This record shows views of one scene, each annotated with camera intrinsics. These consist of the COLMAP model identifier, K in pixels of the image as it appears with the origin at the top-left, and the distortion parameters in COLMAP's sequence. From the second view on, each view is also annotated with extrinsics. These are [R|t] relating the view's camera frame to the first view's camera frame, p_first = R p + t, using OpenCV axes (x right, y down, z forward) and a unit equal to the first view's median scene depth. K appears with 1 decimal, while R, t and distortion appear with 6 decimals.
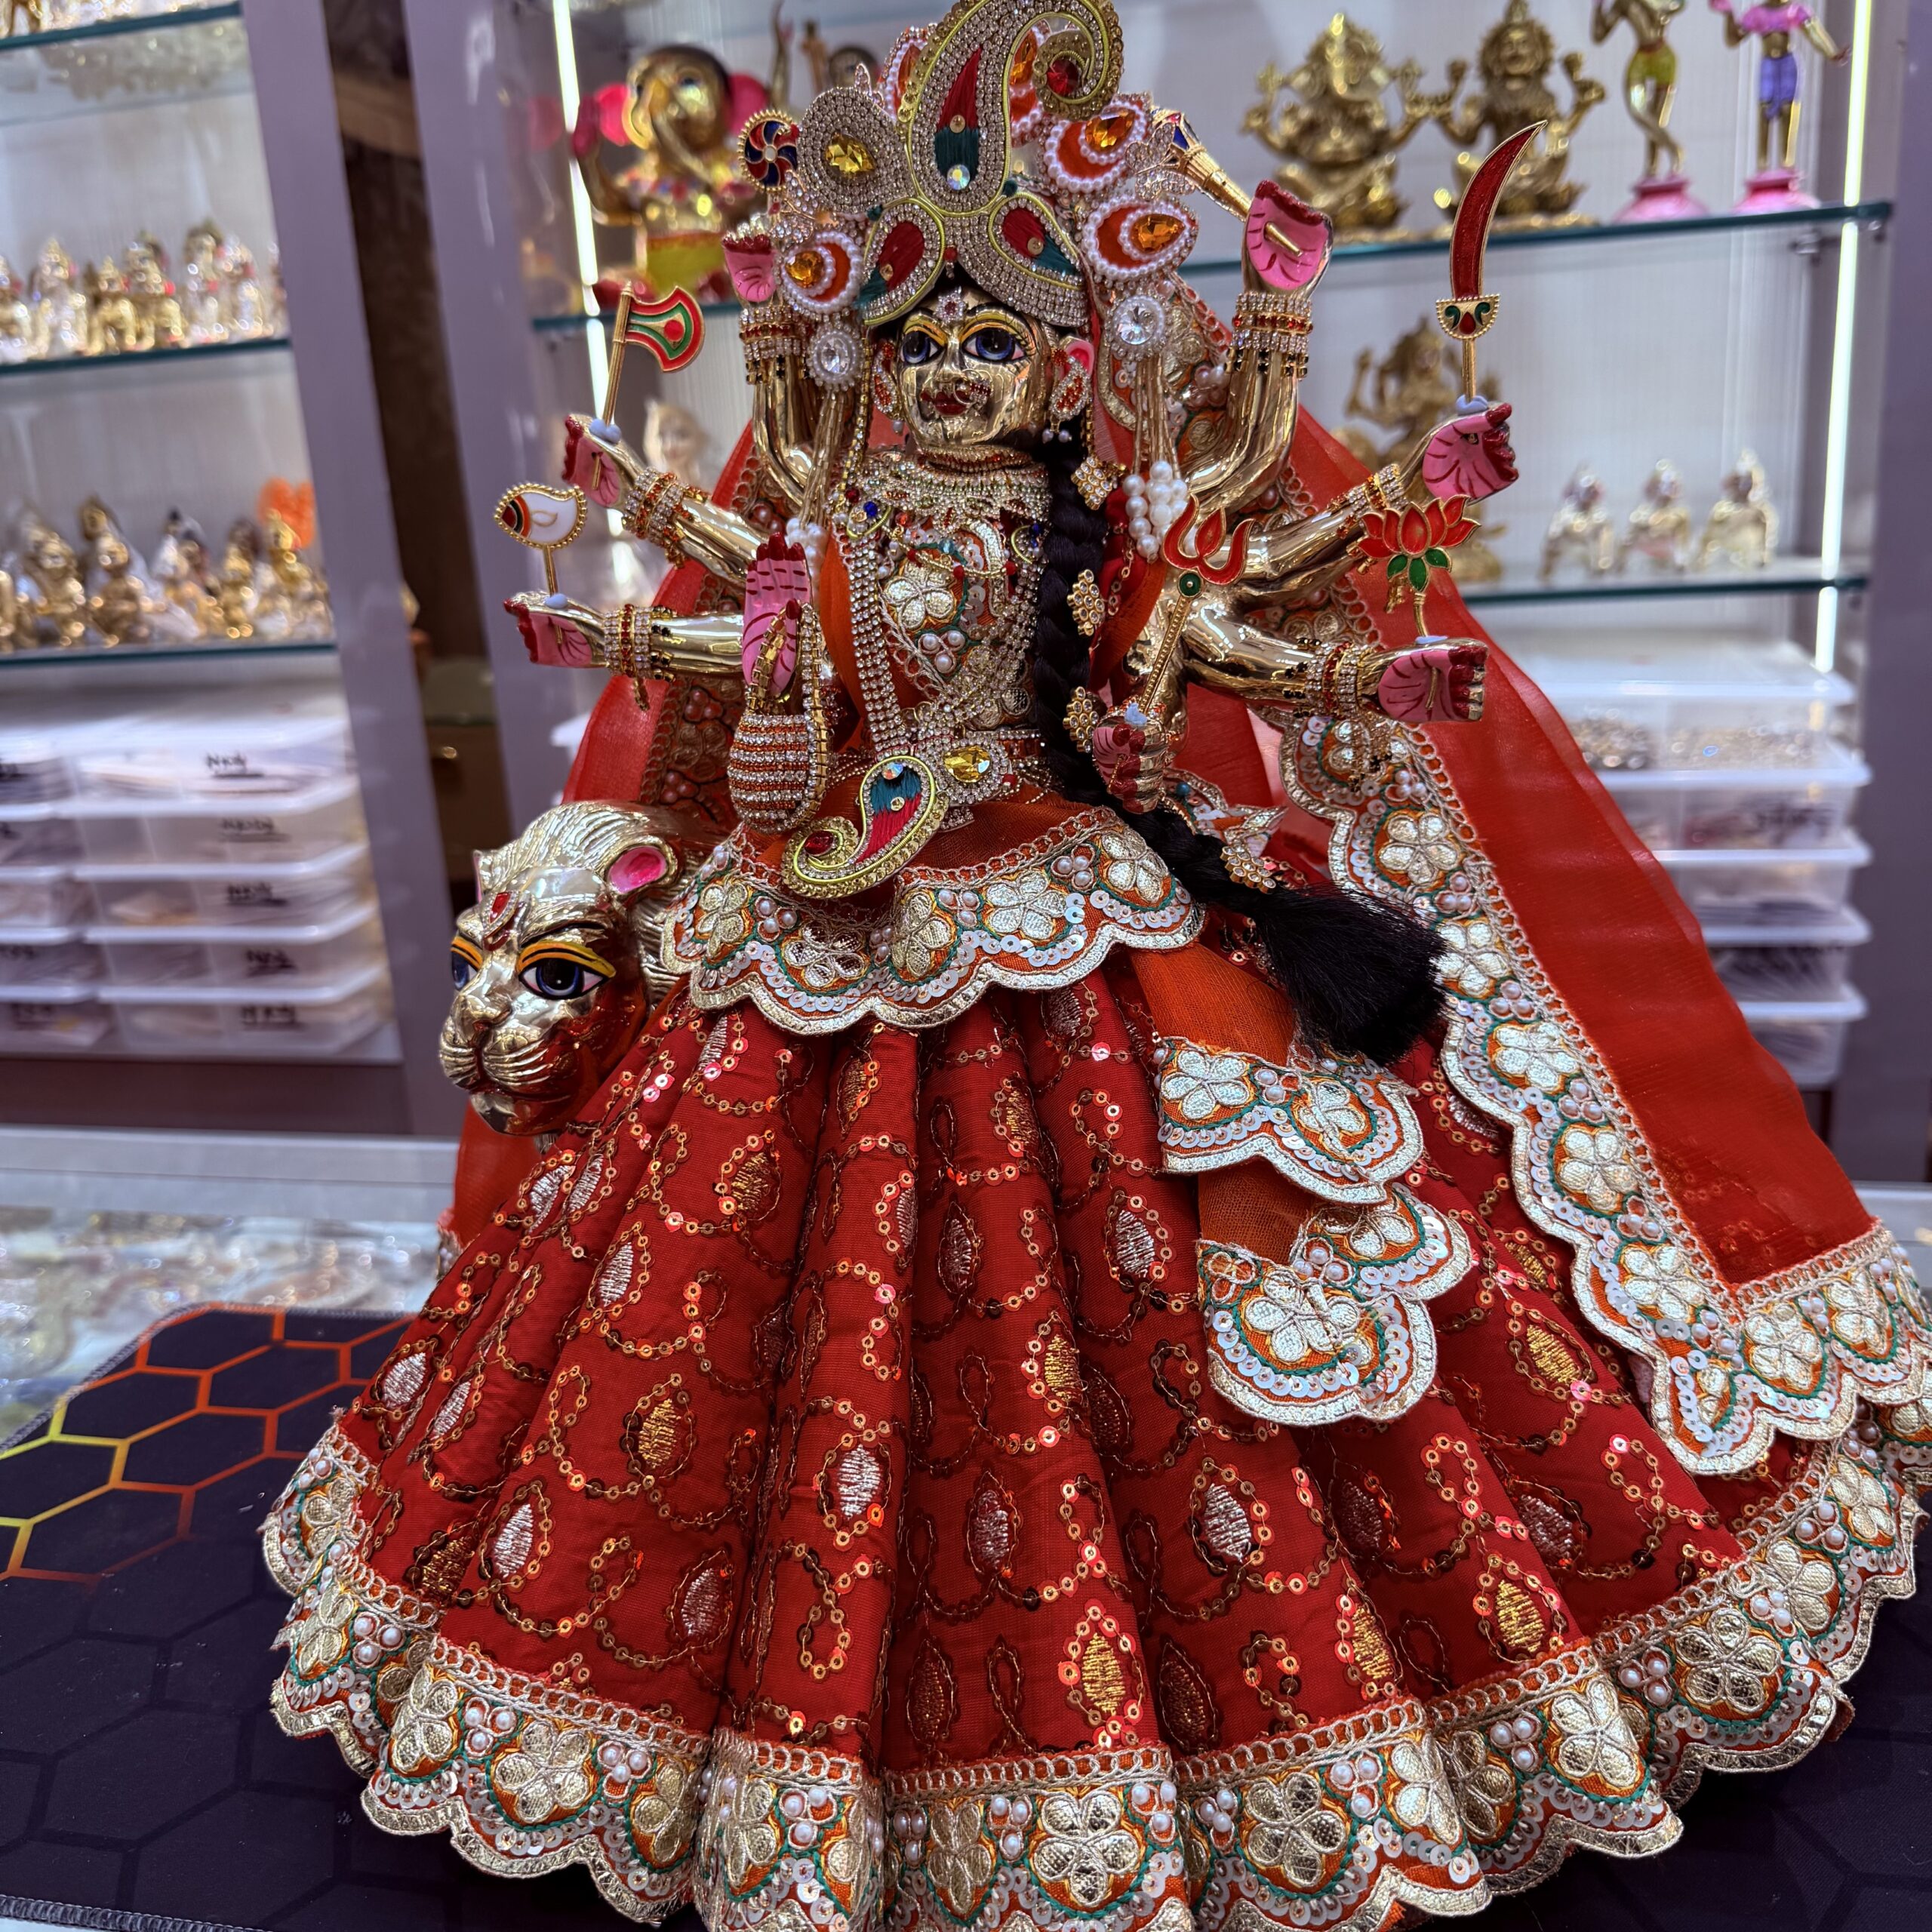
lens RADIAL K [[1814.9, 0, 962.2], [0, 1814.9, 959.2], [0, 0, 1]] dist [-0.014653, 0.000000]
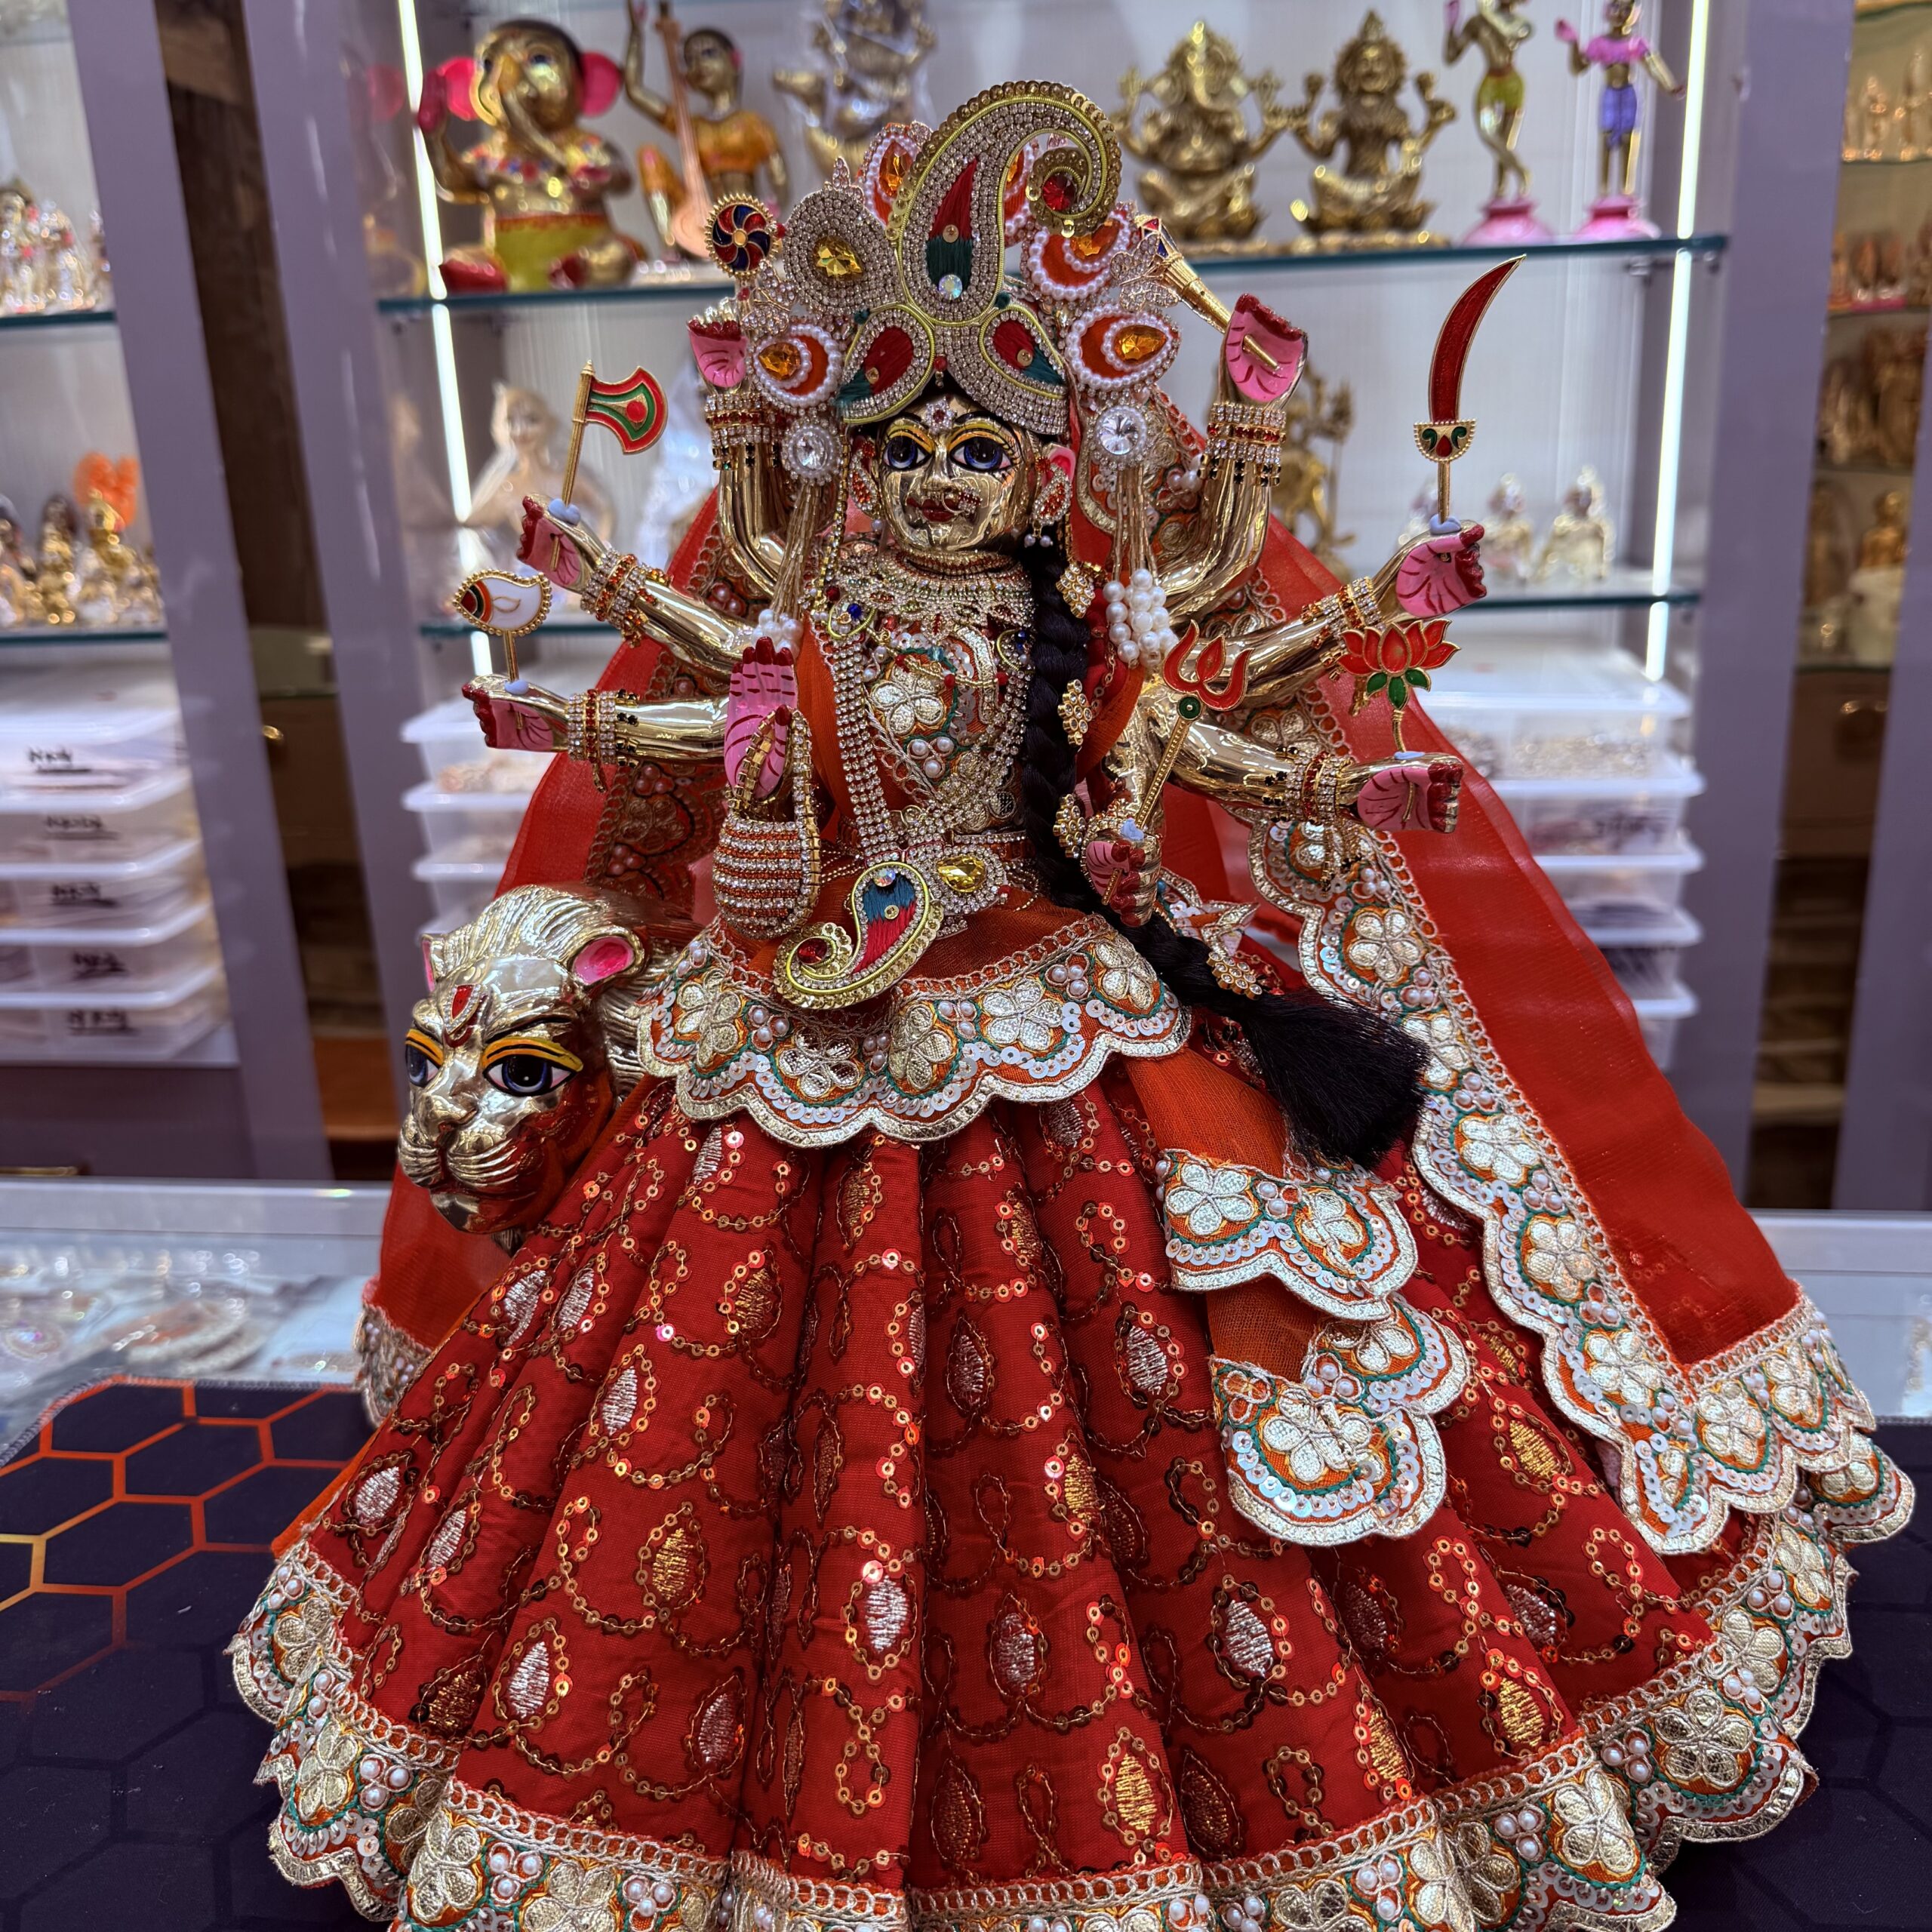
lens RADIAL K [[1814.9, 0, 977.4], [0, 1814.9, 955.0], [0, 0, 1]] dist [-0.014653, 0.000000]
pose [[0.994110, -0.007039, 0.108151, -0.094376], [0.004899, 0.999787, 0.020039, -0.080477], [-0.108269, -0.019392, 0.993933, -0.001093]]
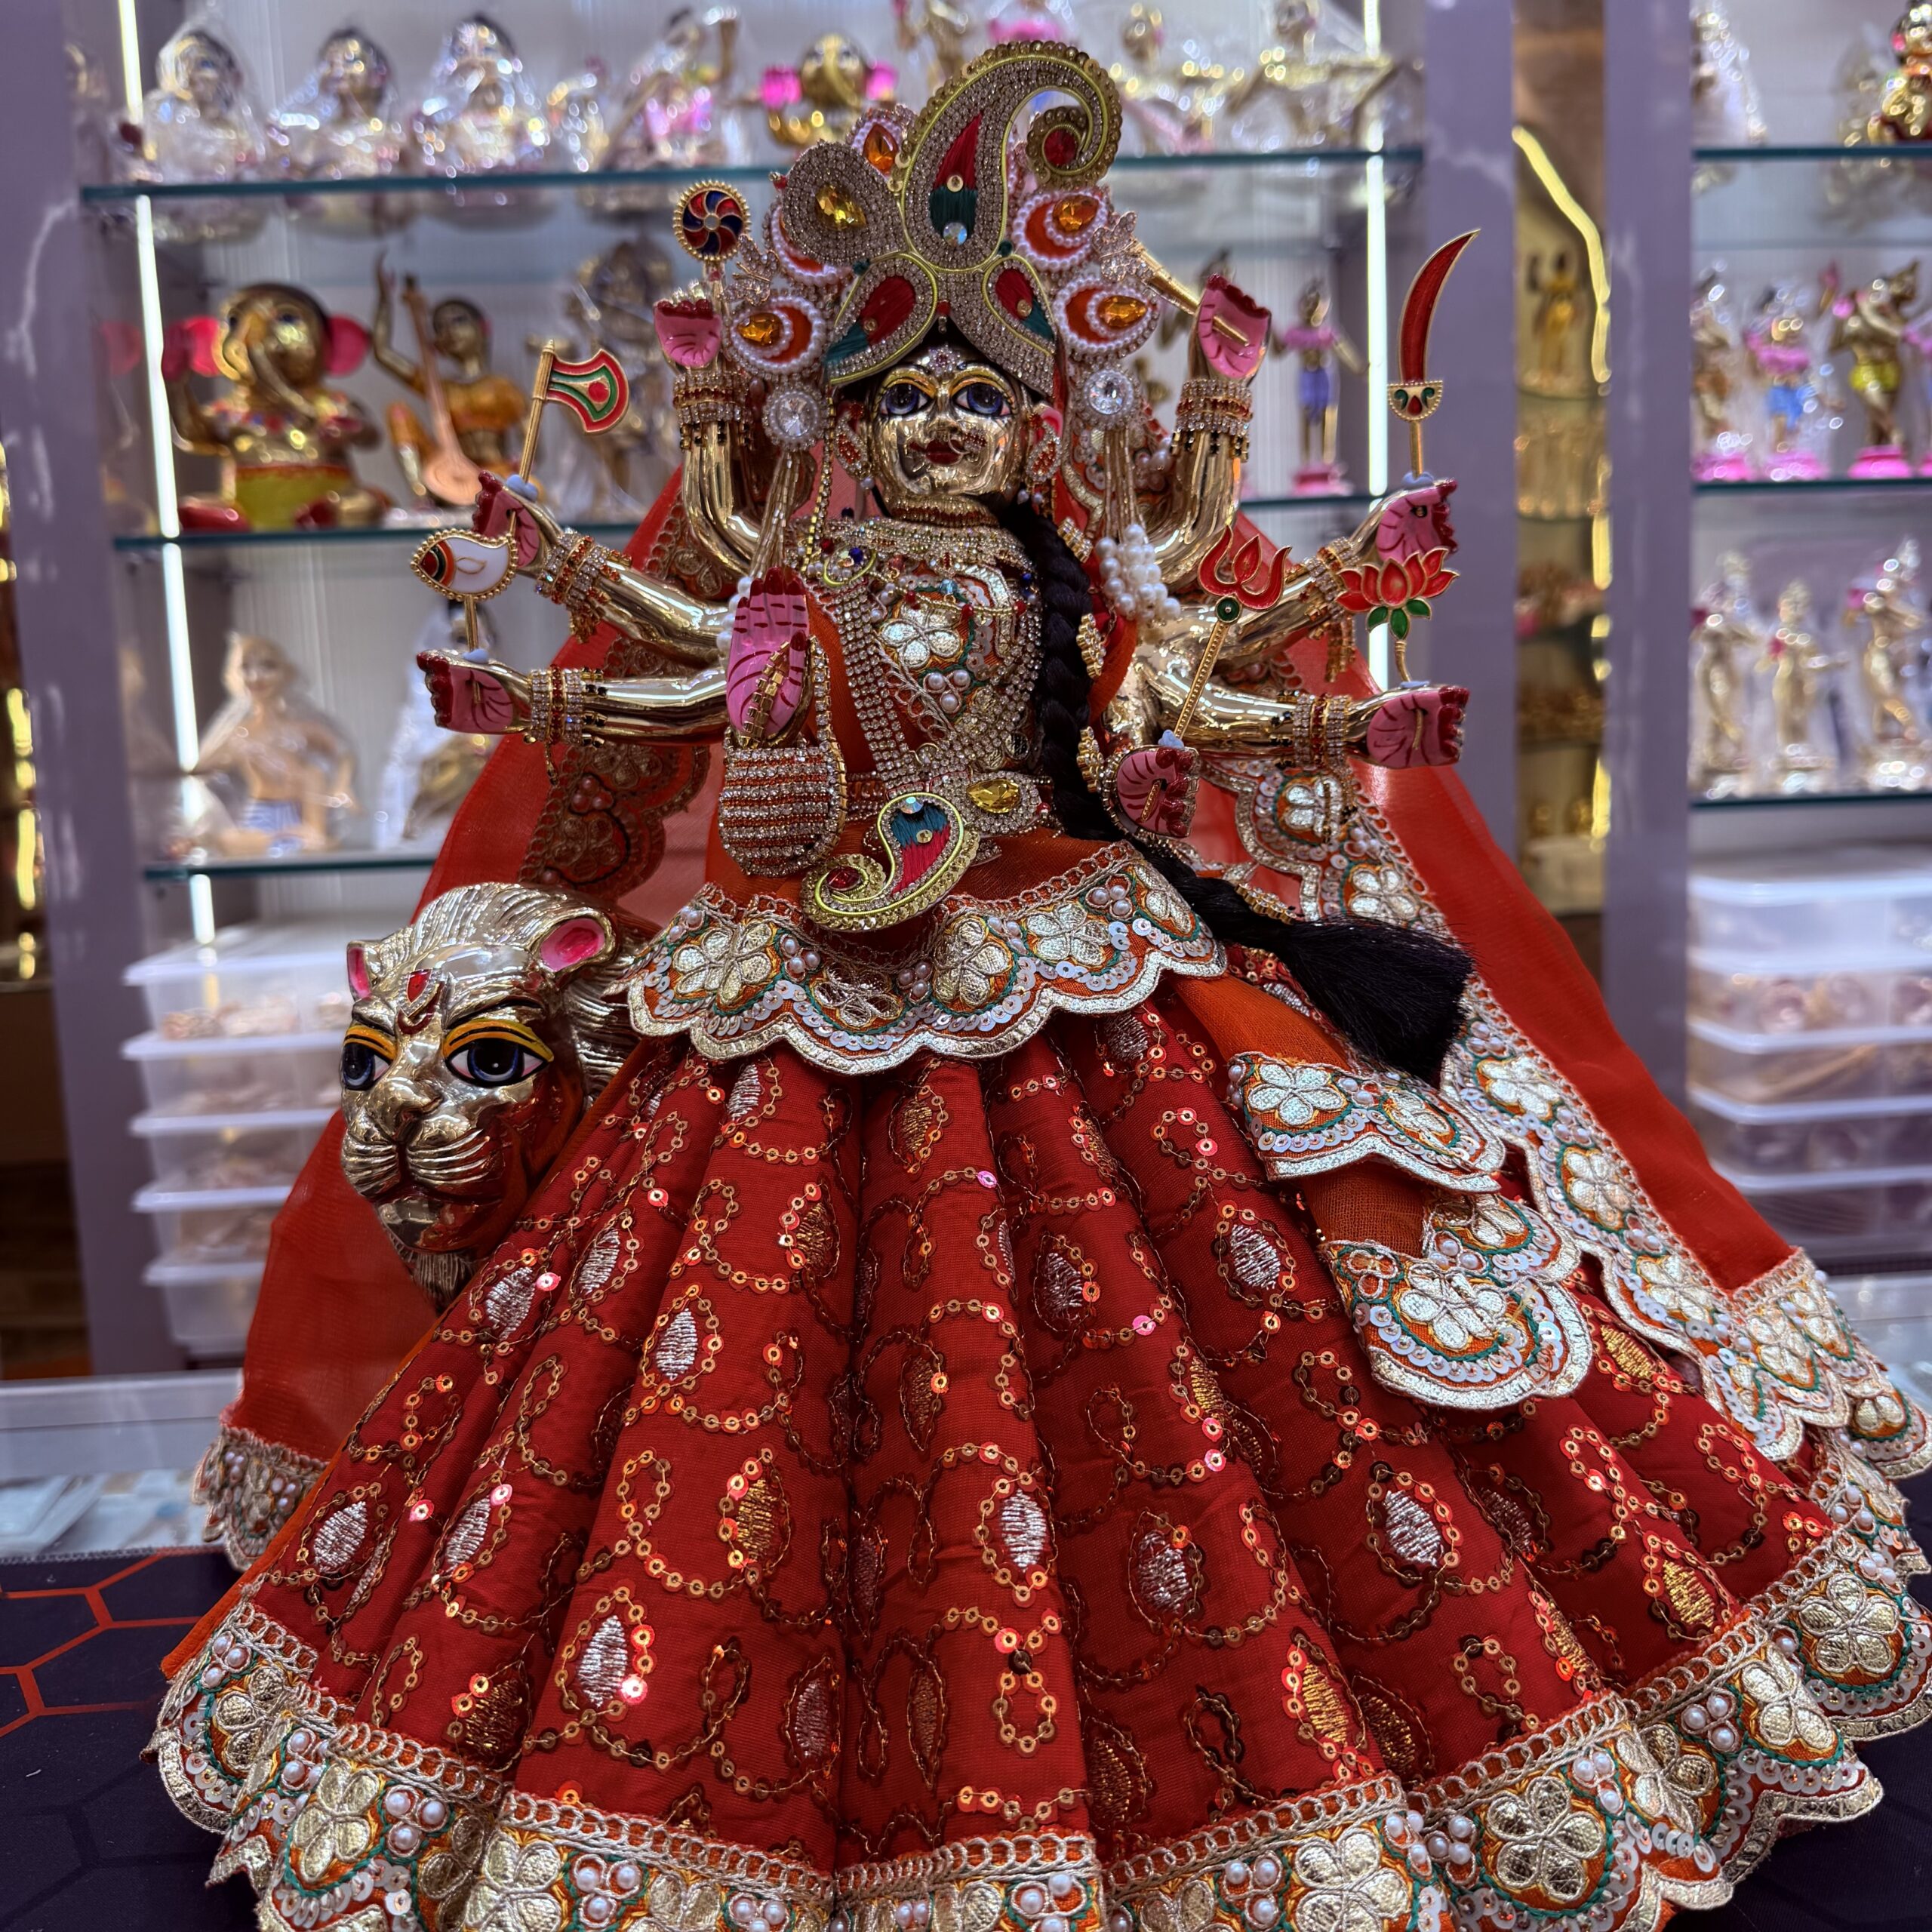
lens RADIAL K [[1814.9, 0, 978.9], [0, 1814.9, 956.6], [0, 0, 1]] dist [-0.014653, 0.000000]
pose [[0.958606, -0.011698, 0.284494, -0.273131], [0.059161, 0.985534, -0.158819, 0.126062], [-0.278521, 0.169076, 0.945431, 0.098162]]
